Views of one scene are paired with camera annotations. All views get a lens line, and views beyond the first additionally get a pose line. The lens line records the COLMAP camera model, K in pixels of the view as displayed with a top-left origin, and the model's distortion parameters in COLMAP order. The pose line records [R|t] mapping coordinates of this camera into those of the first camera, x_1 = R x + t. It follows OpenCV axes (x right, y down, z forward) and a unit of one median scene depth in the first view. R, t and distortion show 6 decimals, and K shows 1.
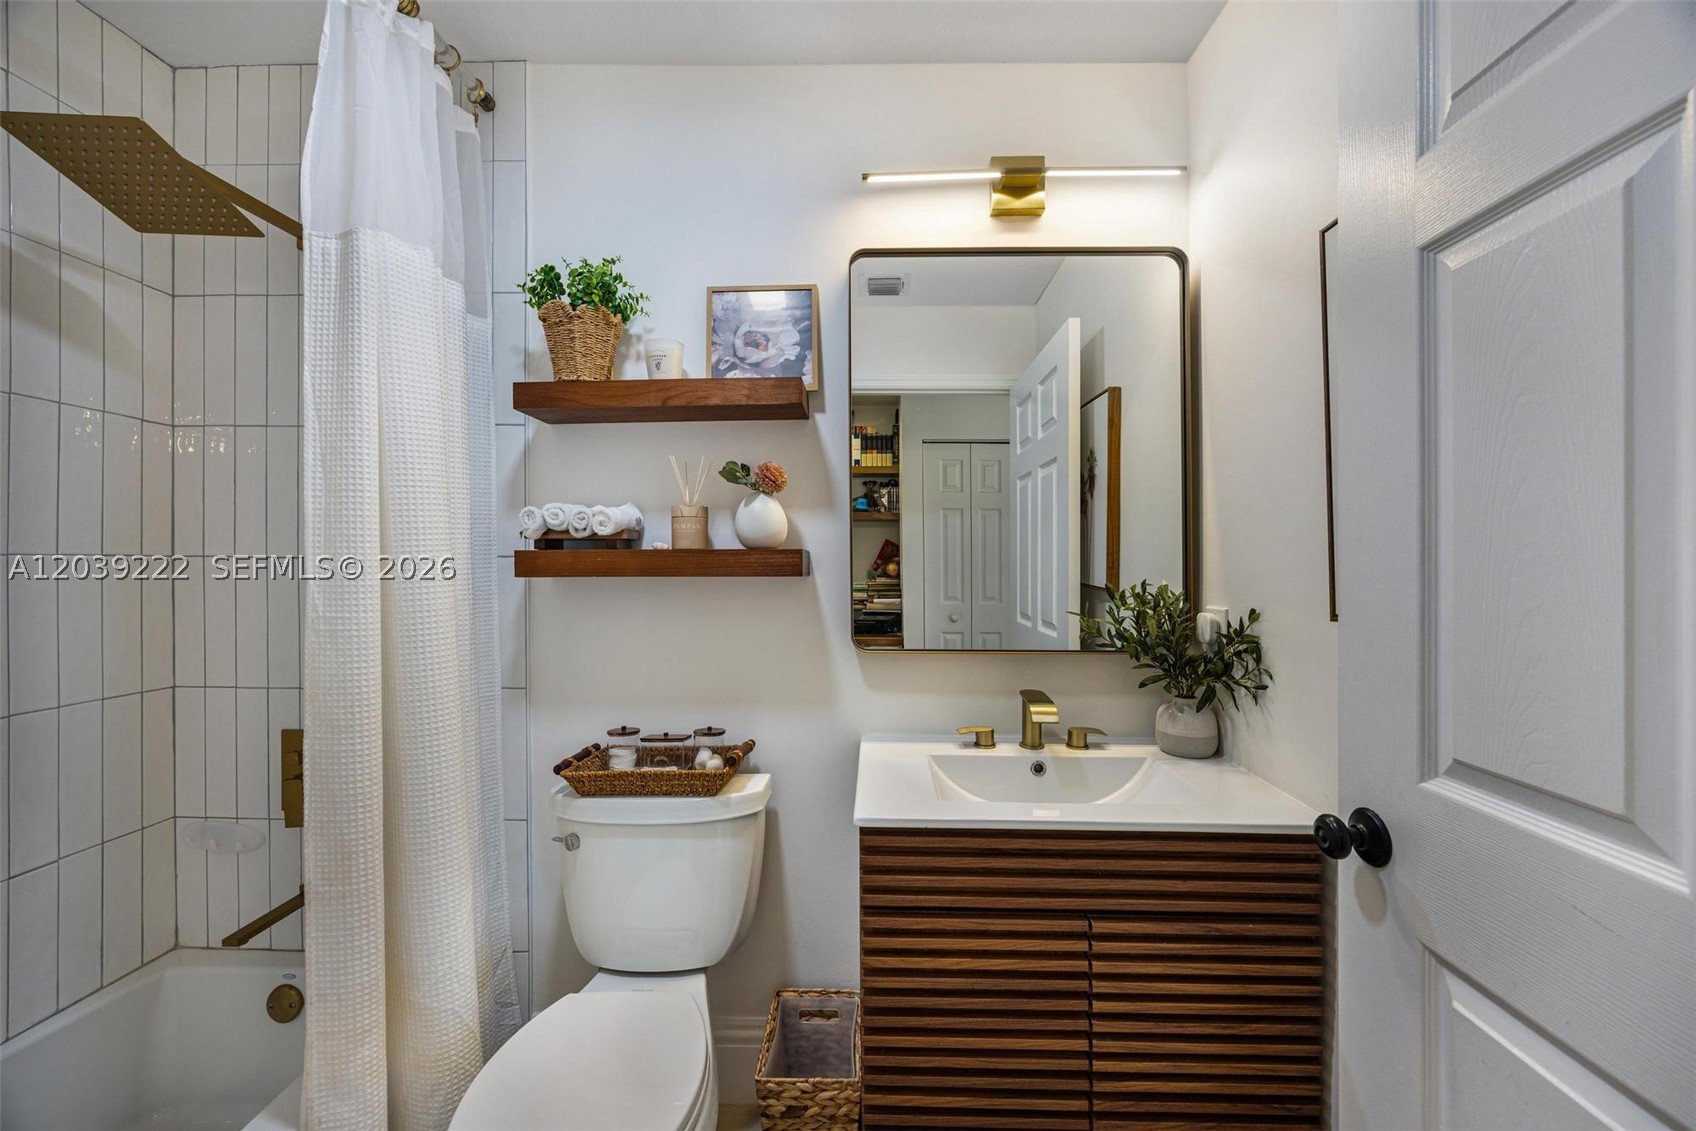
lens RADIAL K [[650.4, 0, 856.3], [0, 650.4, 573.2], [0, 0, 1]] dist [0.000110, -0.000156]
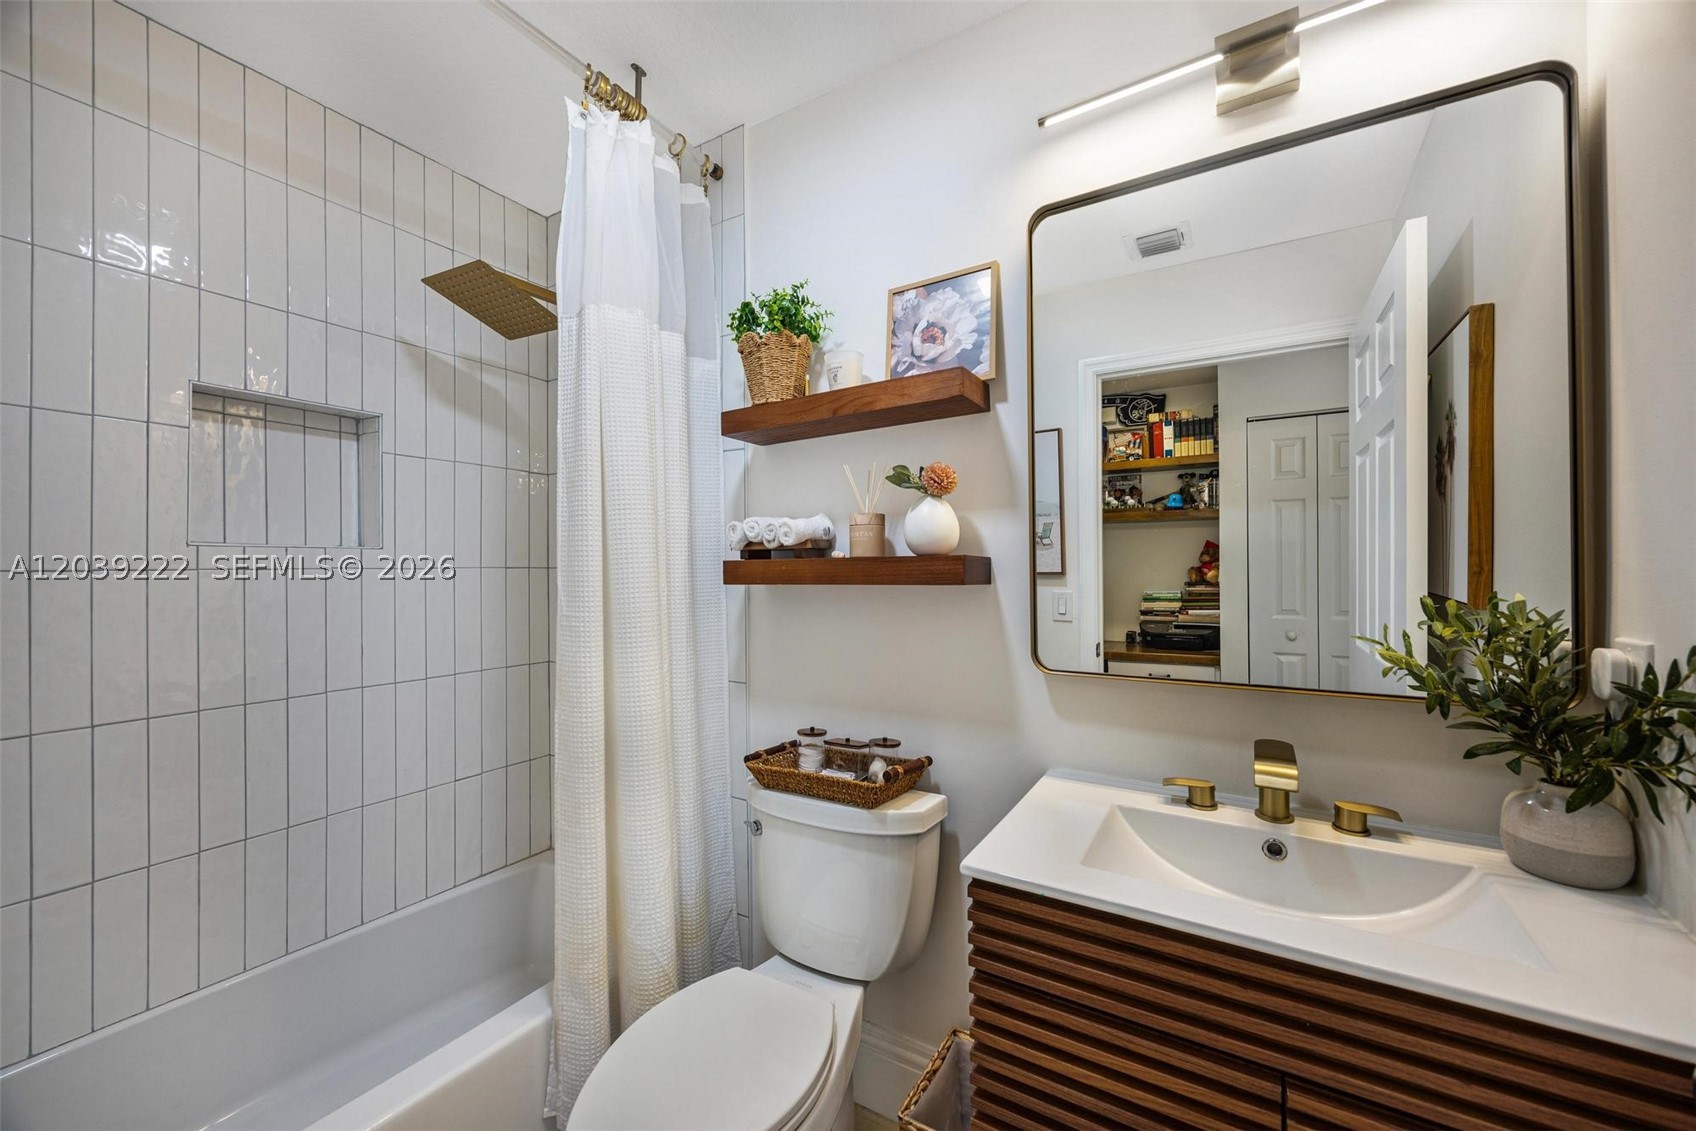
lens RADIAL K [[644.3, 0, 849.5], [0, 644.3, 580.6], [0, 0, 1]] dist [-0.001876, -0.000096]
pose [[0.868745, 0.001417, -0.495257, 0.212268], [-0.000597, 0.999998, 0.001814, -0.002684], [0.495259, -0.001280, 0.868744, 0.130278]]
